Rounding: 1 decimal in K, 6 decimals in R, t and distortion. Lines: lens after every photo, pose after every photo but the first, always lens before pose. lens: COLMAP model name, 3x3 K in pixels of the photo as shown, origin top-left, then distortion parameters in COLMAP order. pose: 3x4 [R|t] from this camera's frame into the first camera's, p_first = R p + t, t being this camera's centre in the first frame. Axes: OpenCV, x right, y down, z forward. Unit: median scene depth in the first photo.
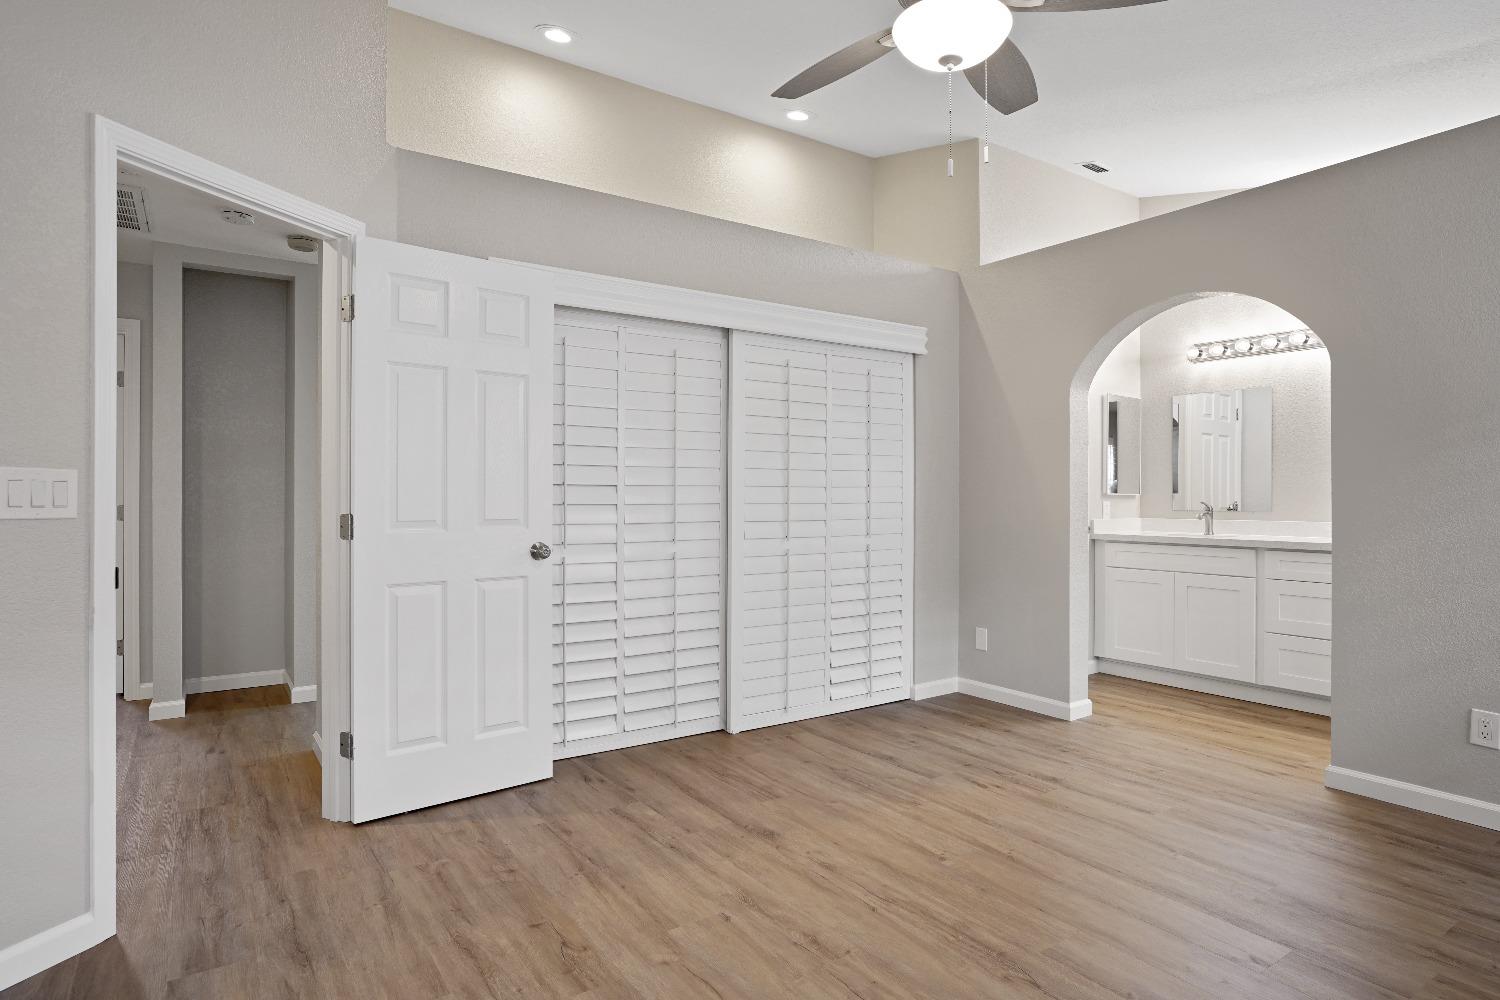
lens RADIAL K [[813.1, 0, 740.6], [0, 813.1, 495.2], [0, 0, 1]] dist [-0.000803, -0.000241]
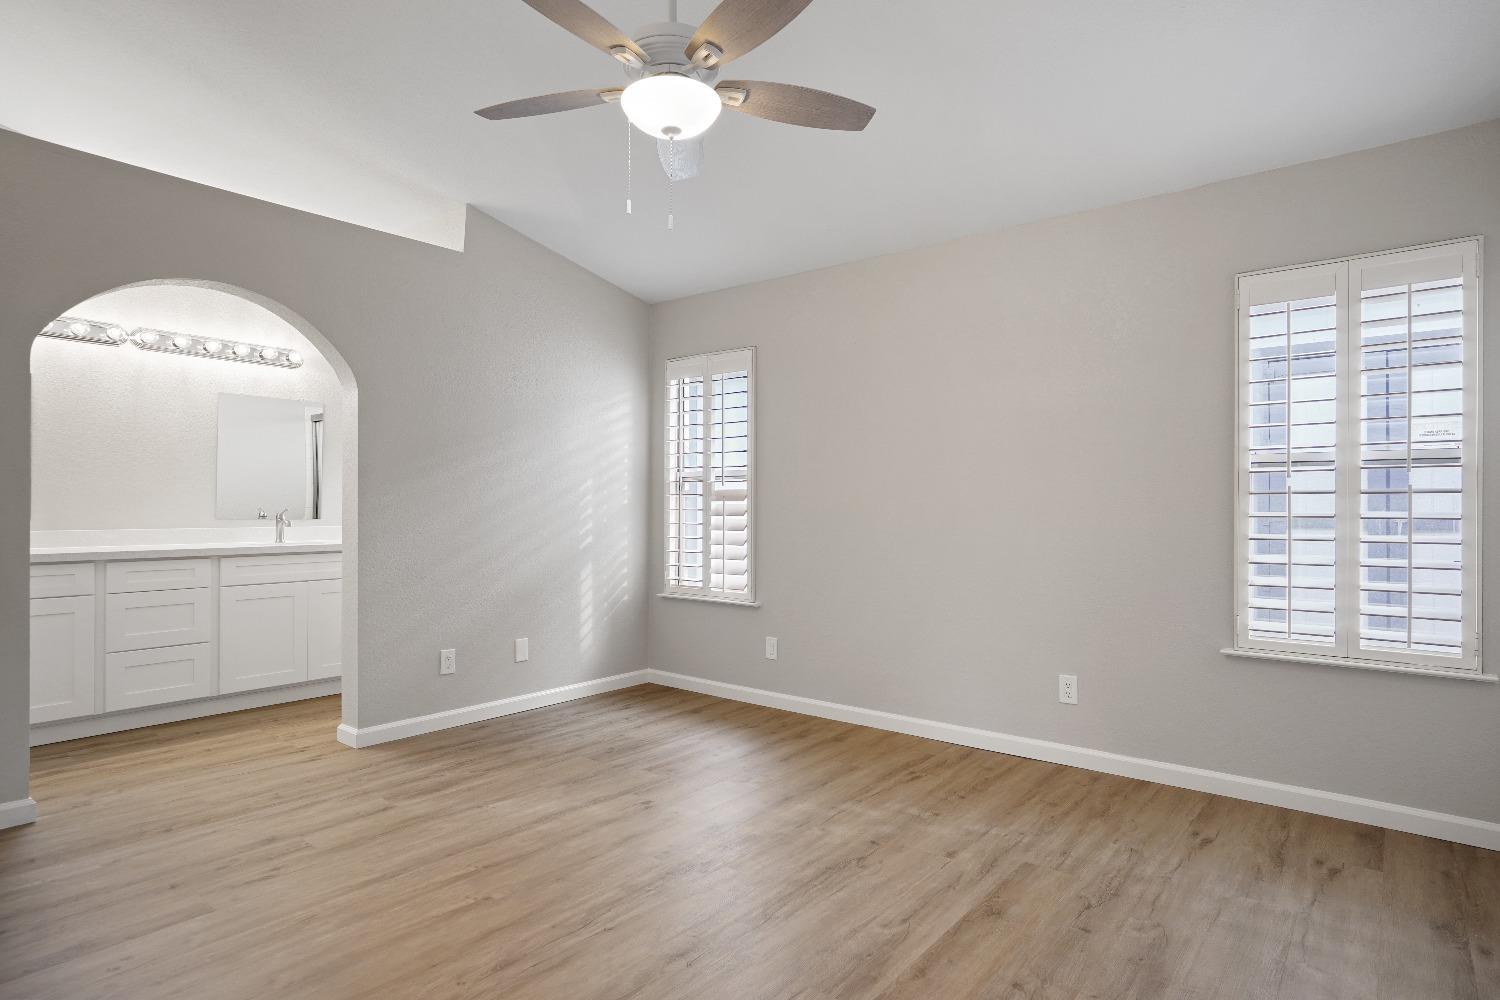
lens RADIAL K [[813.1, 0, 749.4], [0, 813.1, 498.9], [0, 0, 1]] dist [-0.000803, -0.000241]
pose [[-0.266256, 0.004126, 0.963894, -0.526866], [-0.001374, 0.999988, -0.004660, 0.000683], [-0.963902, -0.002565, -0.266247, 0.707744]]
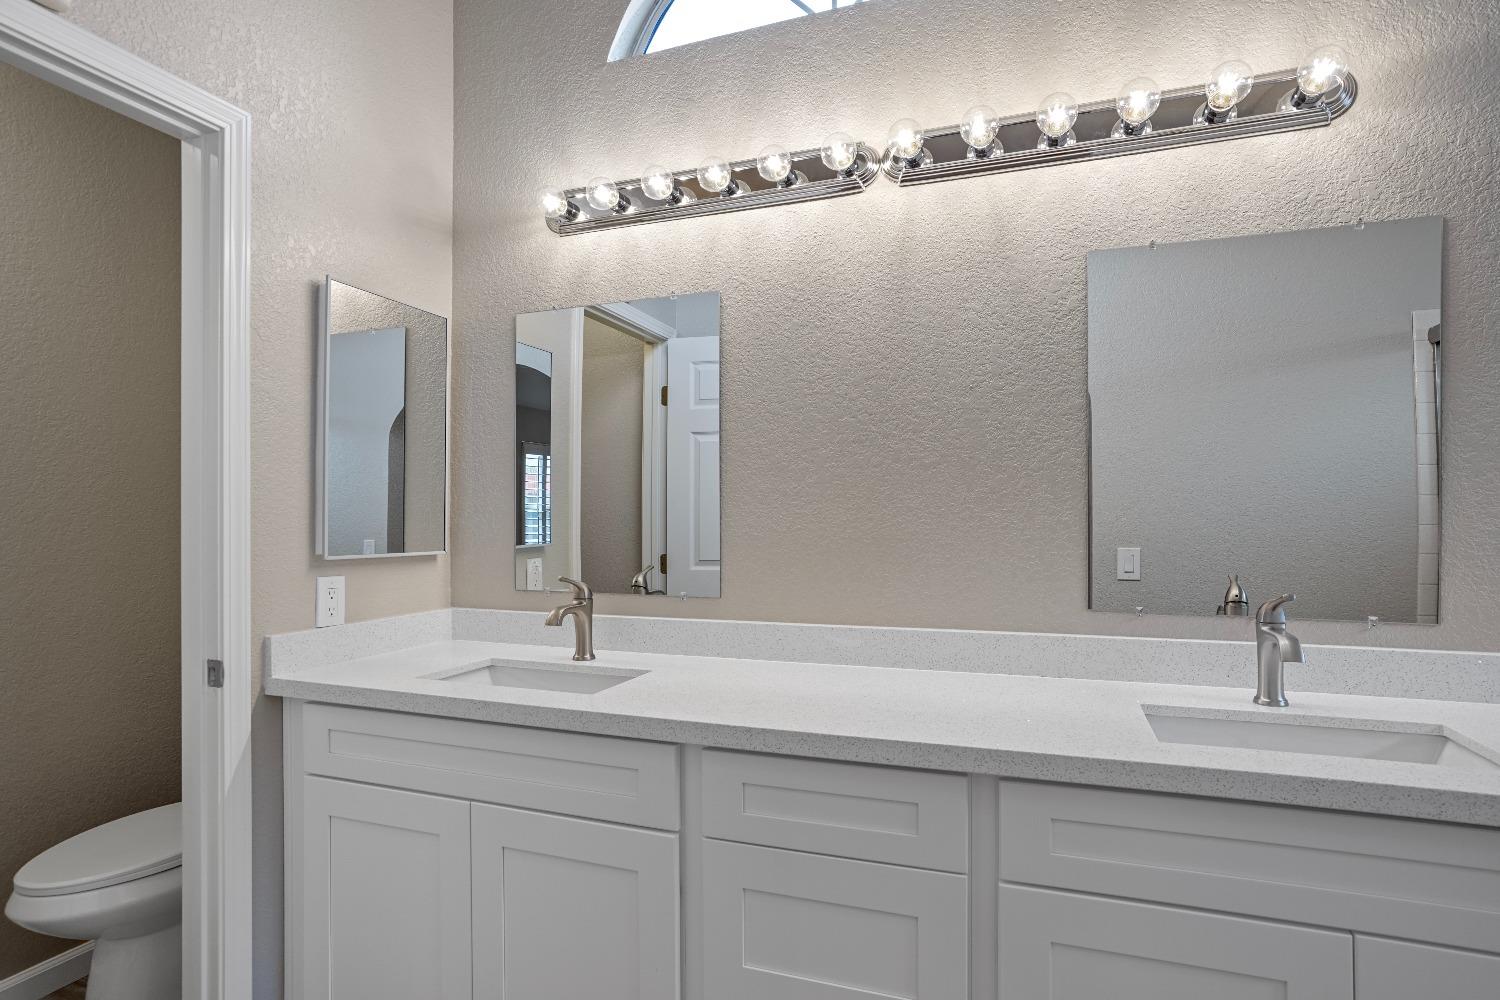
lens RADIAL K [[812.9, 0, 751.5], [0, 812.9, 510.1], [0, 0, 1]] dist [0.004079, 0.009228]
pose [[0.816088, 0.001913, 0.577924, 0.610982], [0.004926, 0.999935, -0.010266, -0.027181], [-0.577906, 0.011225, 0.816026, 0.931957]]
